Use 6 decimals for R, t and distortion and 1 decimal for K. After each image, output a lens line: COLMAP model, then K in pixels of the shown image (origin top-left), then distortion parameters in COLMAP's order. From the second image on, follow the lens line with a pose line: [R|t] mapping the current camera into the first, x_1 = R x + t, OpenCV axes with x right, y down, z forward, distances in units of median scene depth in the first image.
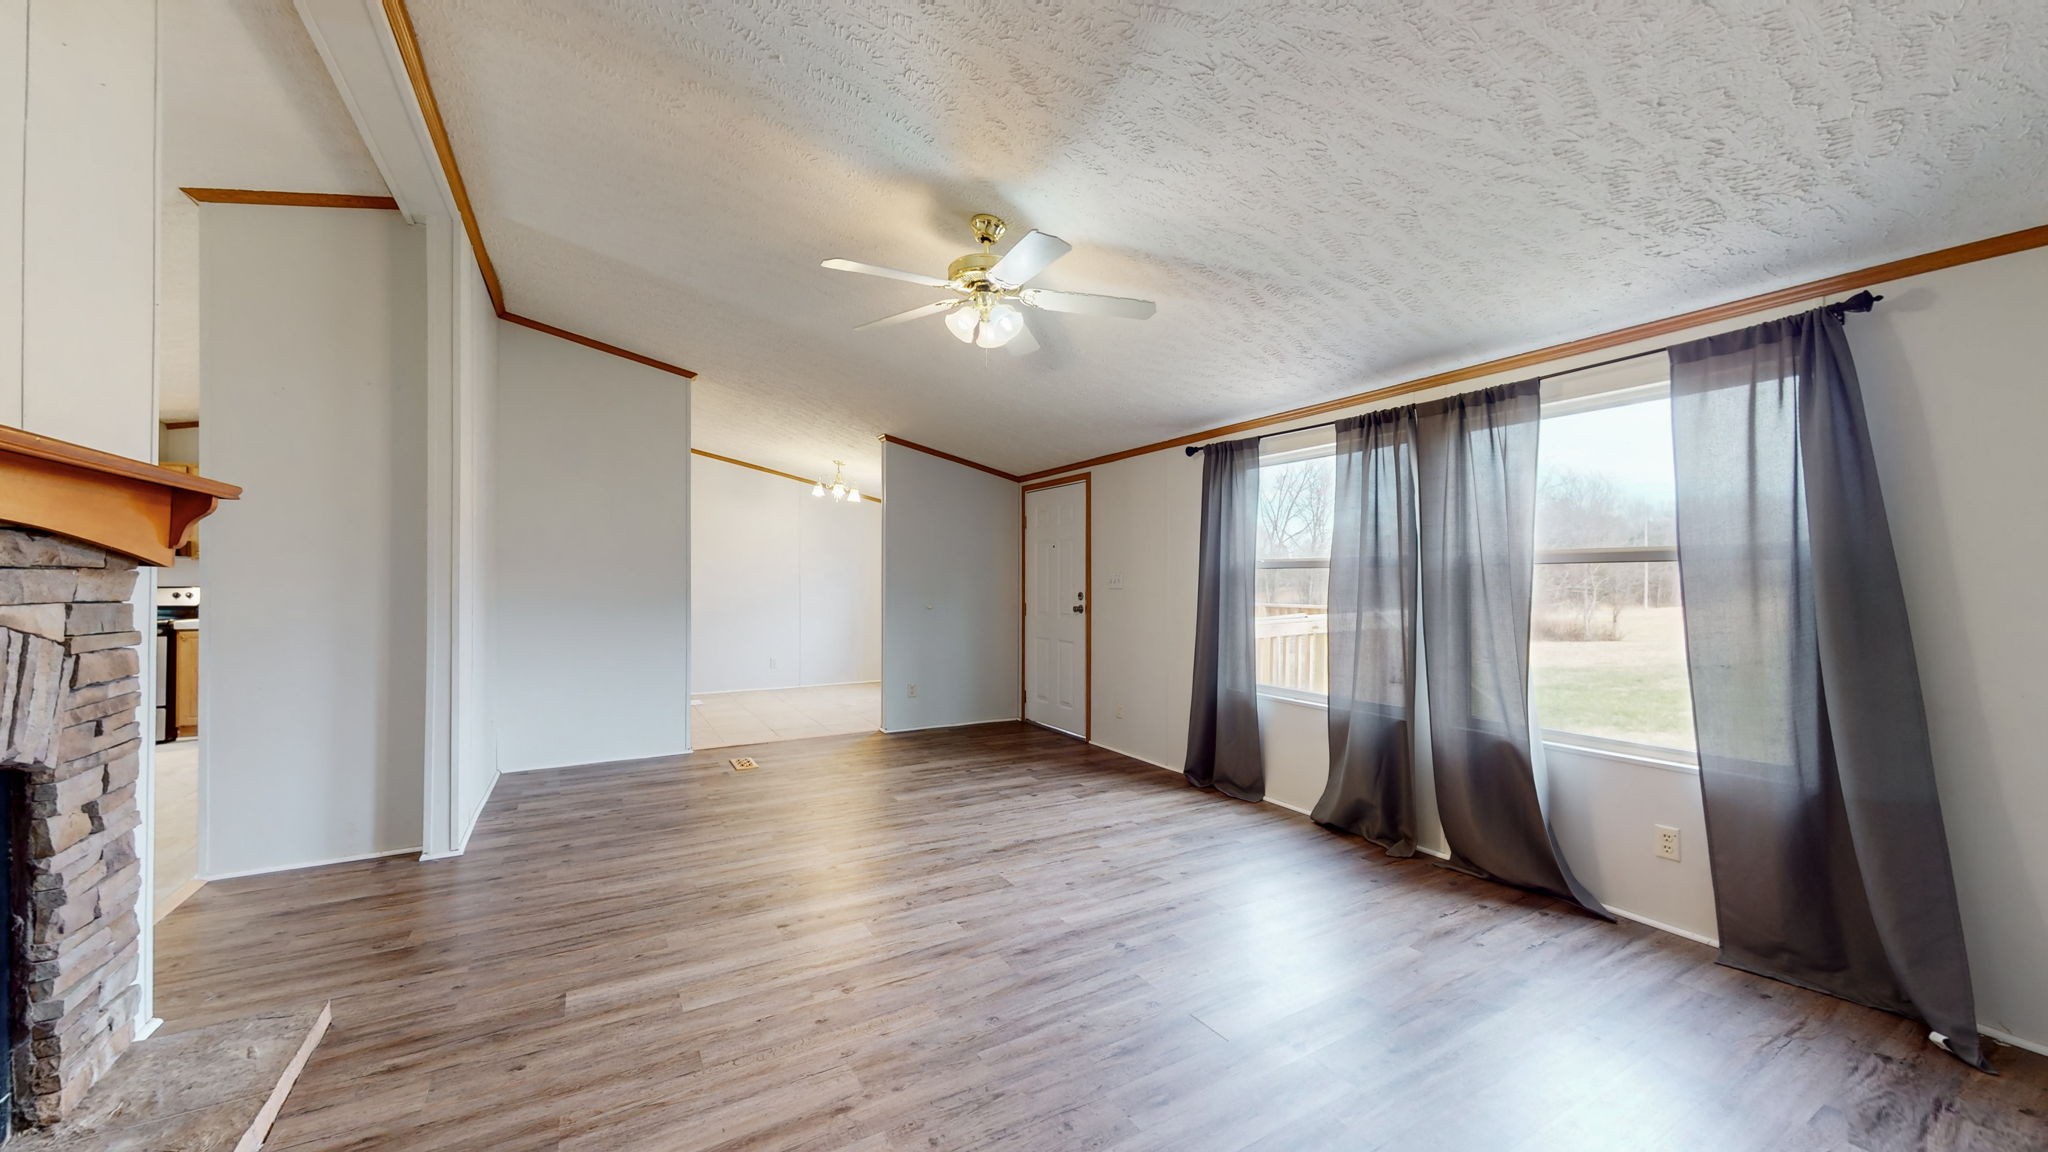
lens RADIAL K [[752.6, 0, 1024.8], [0, 752.6, 578.2], [0, 0, 1]] dist [0.000266, 0.000206]
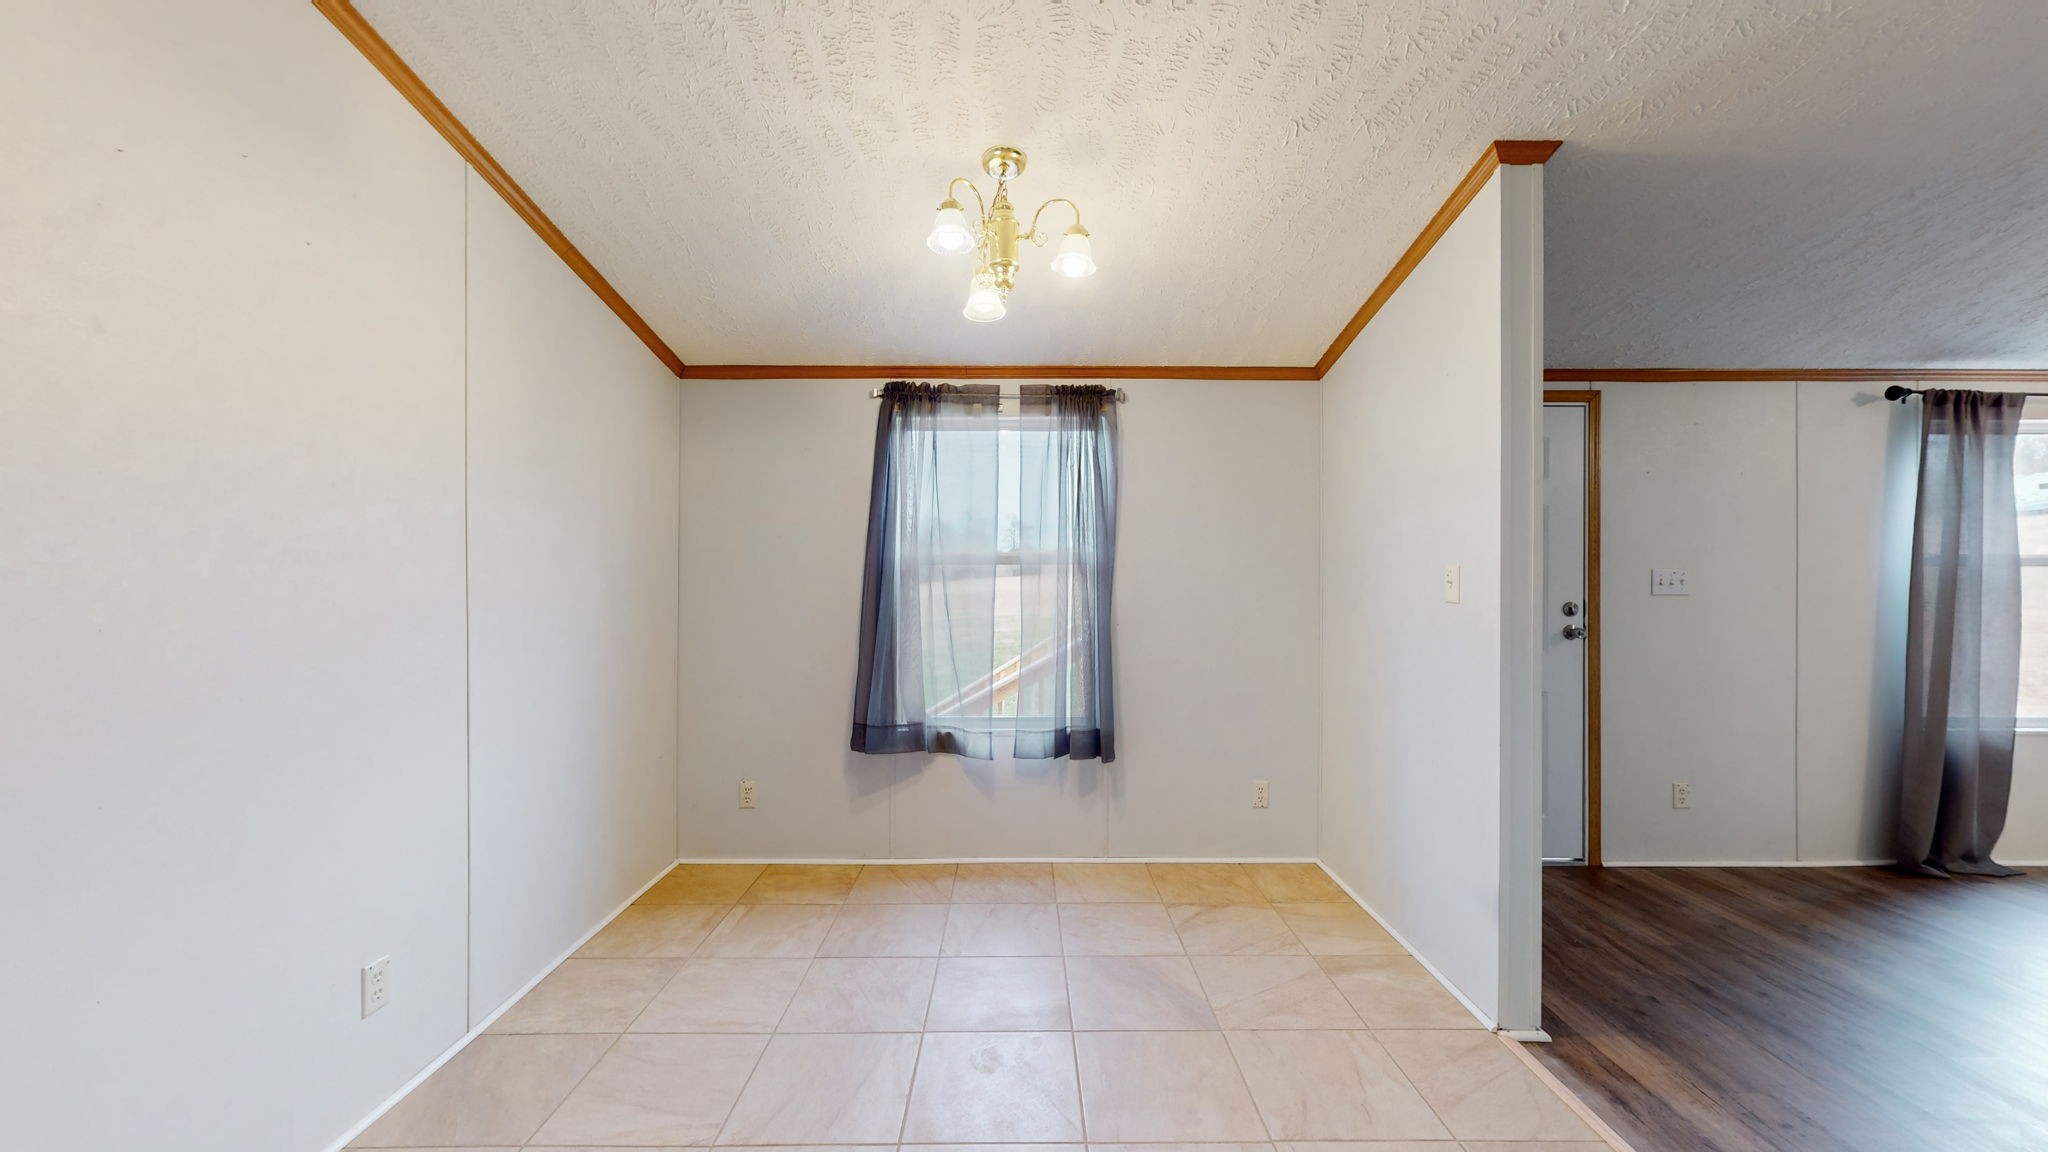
lens RADIAL K [[752.6, 0, 1024.8], [0, 752.6, 578.2], [0, 0, 1]] dist [0.000266, 0.000206]
pose [[0.494240, -0.003359, 0.869319, -1.191678], [-0.002478, 0.999983, 0.005273, -0.001995], [-0.869322, -0.004760, 0.494223, 2.089621]]
